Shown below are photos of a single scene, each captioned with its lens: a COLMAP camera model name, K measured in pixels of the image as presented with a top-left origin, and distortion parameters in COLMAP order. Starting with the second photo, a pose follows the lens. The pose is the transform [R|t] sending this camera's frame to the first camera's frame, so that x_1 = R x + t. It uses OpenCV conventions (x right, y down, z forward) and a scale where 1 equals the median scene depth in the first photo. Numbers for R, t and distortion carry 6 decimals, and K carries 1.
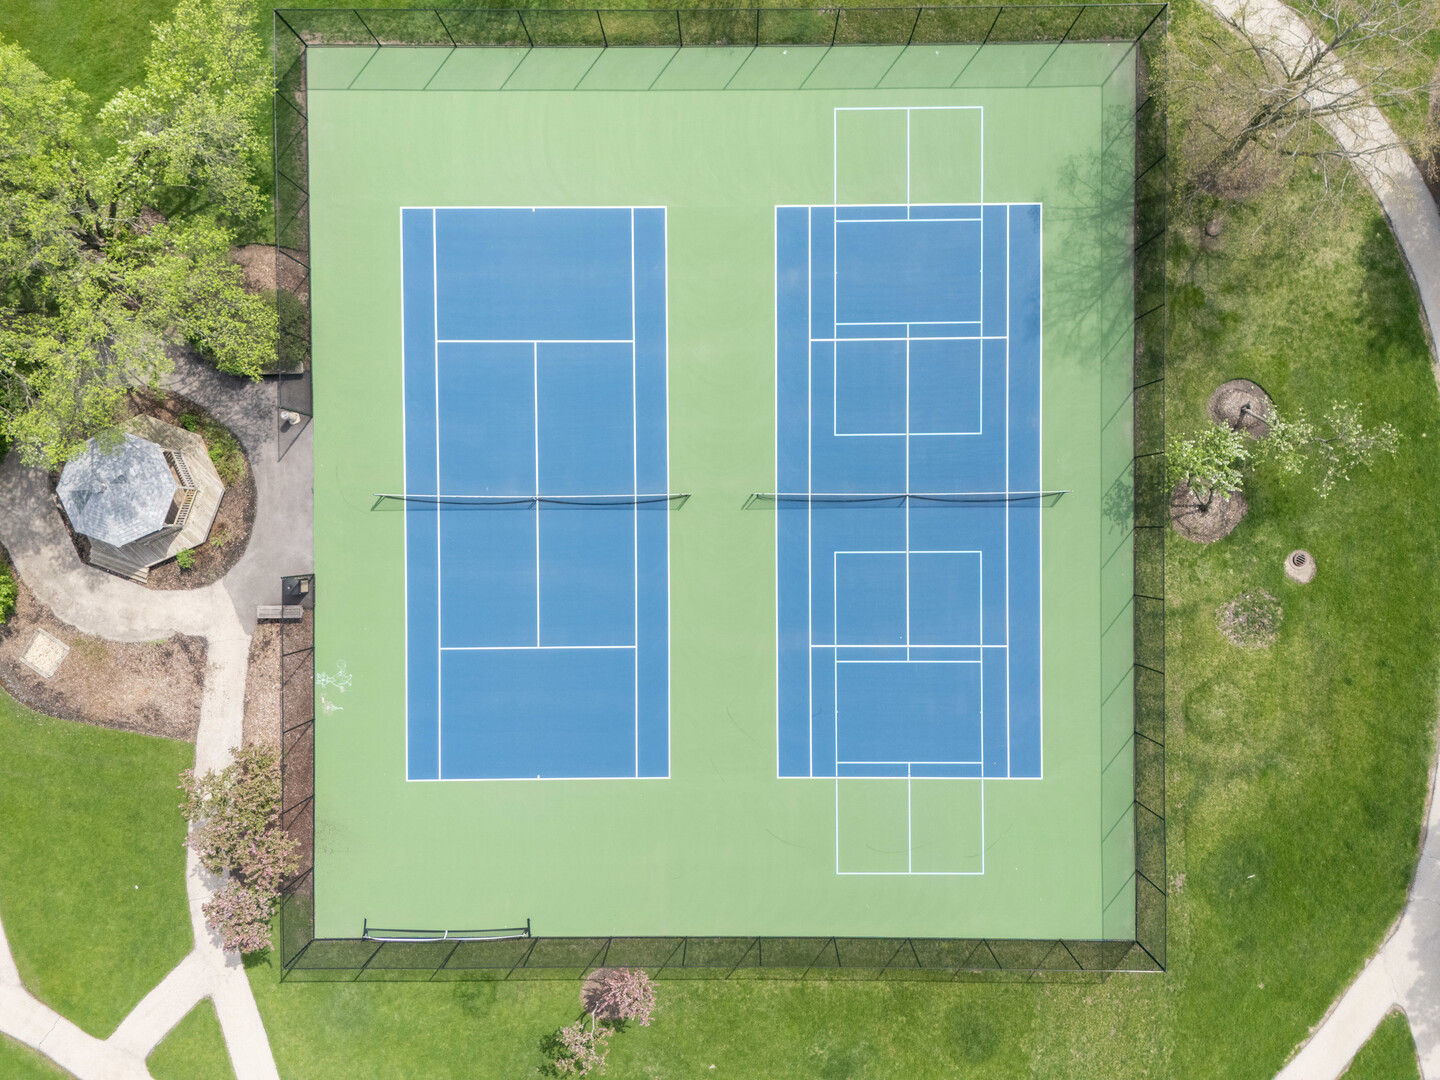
lens RADIAL K [[1013.7, 0, 720.0], [0, 1013.7, 540.0], [0, 0, 1]] dist [0.005102, -0.002977]
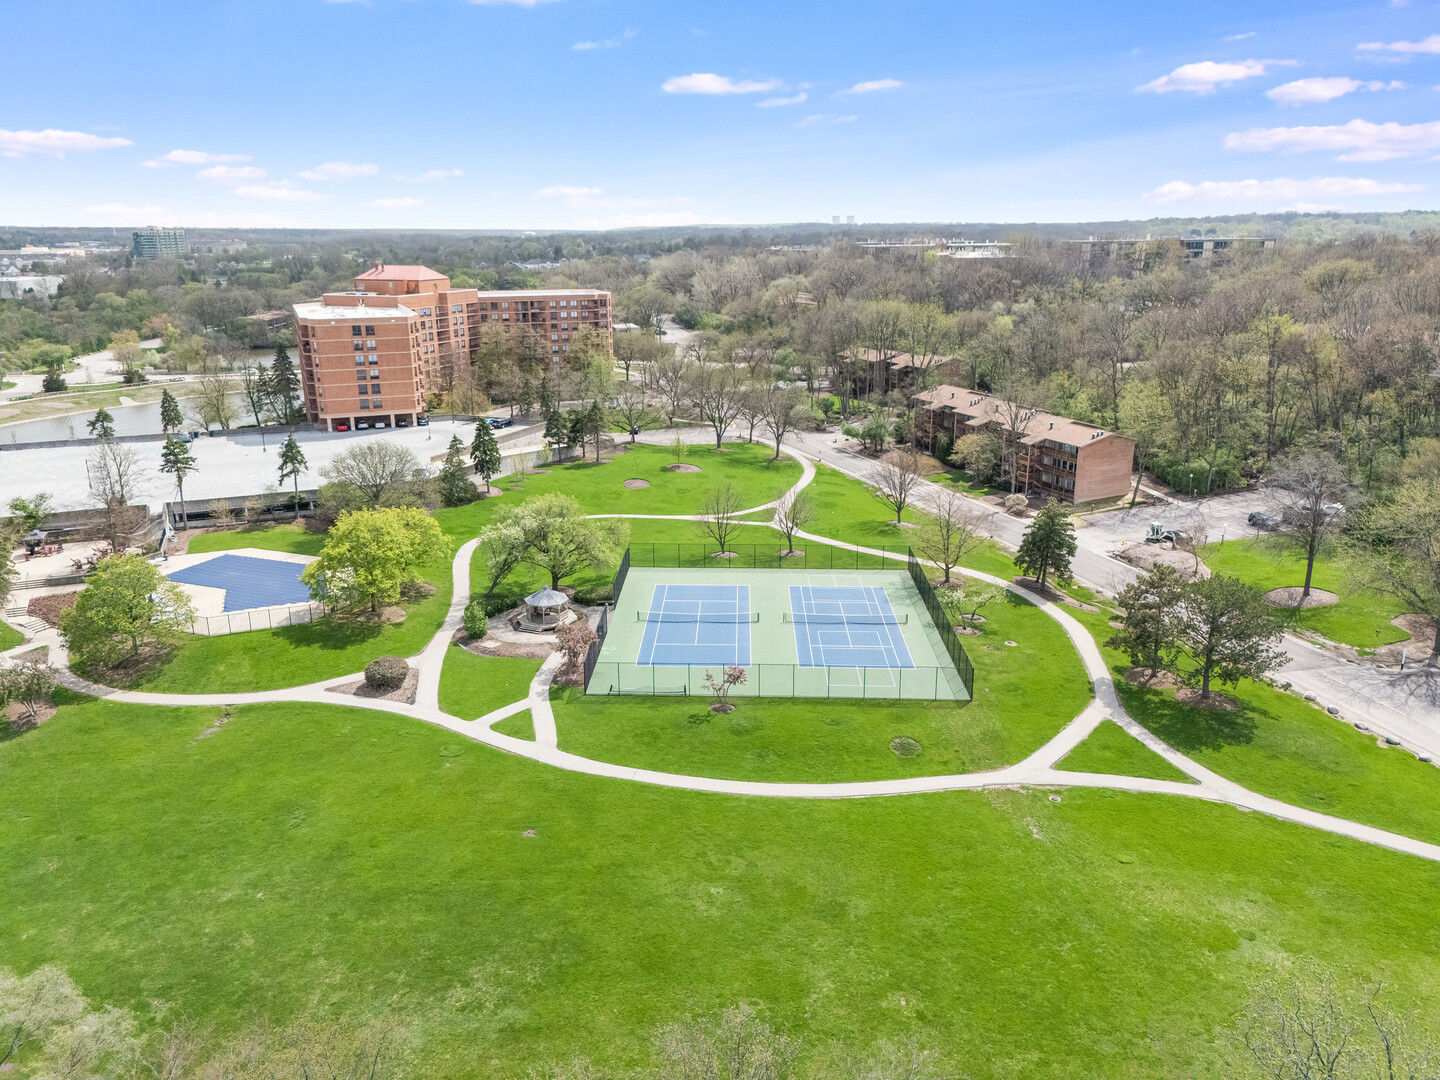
lens RADIAL K [[1013.7, 0, 720.0], [0, 1013.7, 540.0], [0, 0, 1]] dist [0.005102, -0.002977]
pose [[0.999647, 0.011335, -0.024013, -0.068492], [-0.026251, 0.285775, -0.957937, 2.330240], [-0.003996, 0.958230, 0.285972, 0.075082]]
